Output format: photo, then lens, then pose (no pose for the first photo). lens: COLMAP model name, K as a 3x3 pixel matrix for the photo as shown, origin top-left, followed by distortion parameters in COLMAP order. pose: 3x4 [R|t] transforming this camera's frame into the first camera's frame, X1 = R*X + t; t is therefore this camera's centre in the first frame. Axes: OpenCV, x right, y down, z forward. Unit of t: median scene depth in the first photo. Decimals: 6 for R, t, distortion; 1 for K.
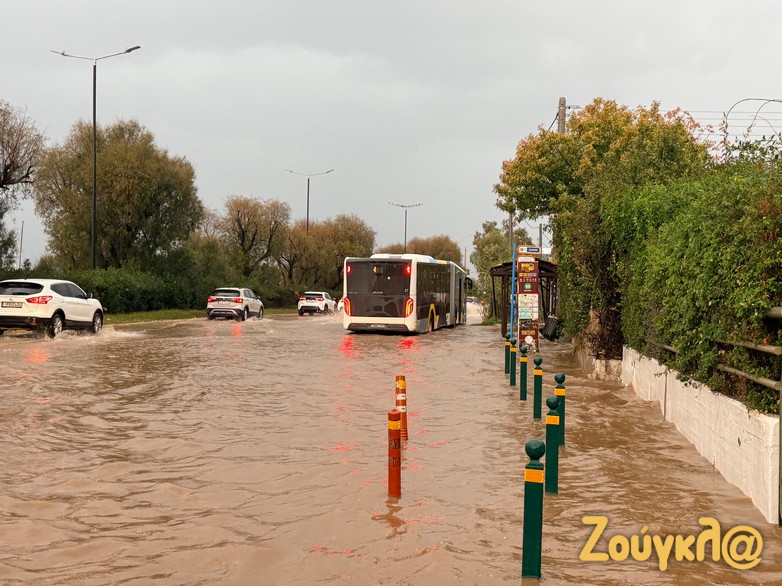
lens RADIAL K [[955.2, 0, 391.3], [0, 955.2, 292.1], [0, 0, 1]] dist [0.193809, 0.000000]
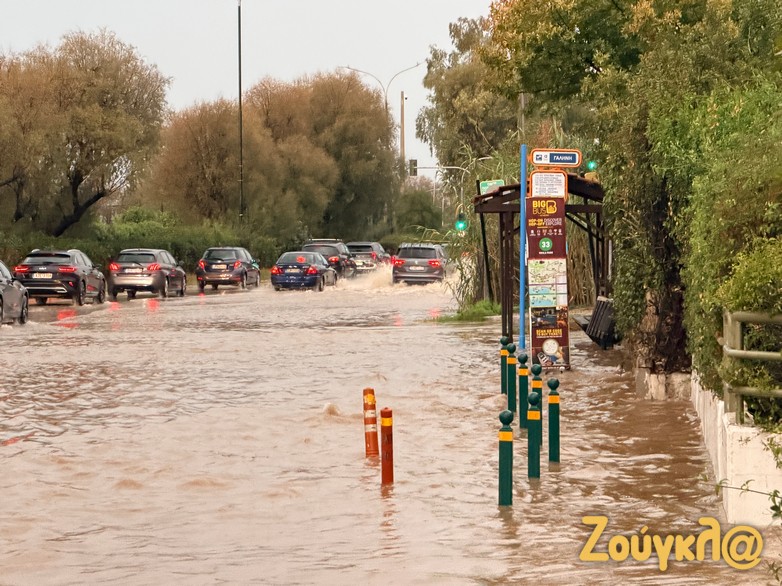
lens RADIAL K [[2857.8, 0, 390.6], [0, 2857.8, 292.3], [0, 0, 1]] dist [-0.202972, 0.000000]
pose [[0.996987, -0.028843, 0.072008, -0.052390], [0.027078, 0.999311, 0.025371, -0.021226], [-0.072690, -0.023345, 0.997081, -0.526015]]
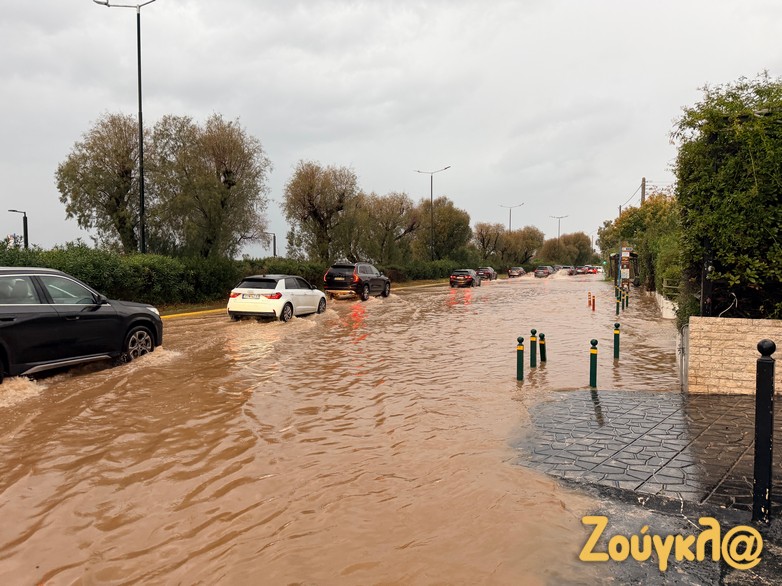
lens RADIAL K [[532.5, 0, 385.3], [0, 532.5, 296.6], [0, 0, 1]] dist [0.010060, -0.000800]
pose [[0.957399, -0.008517, -0.288642, -0.067079], [0.025881, 0.998073, 0.056392, -0.022105], [0.287605, -0.061460, 0.955775, -0.606881]]
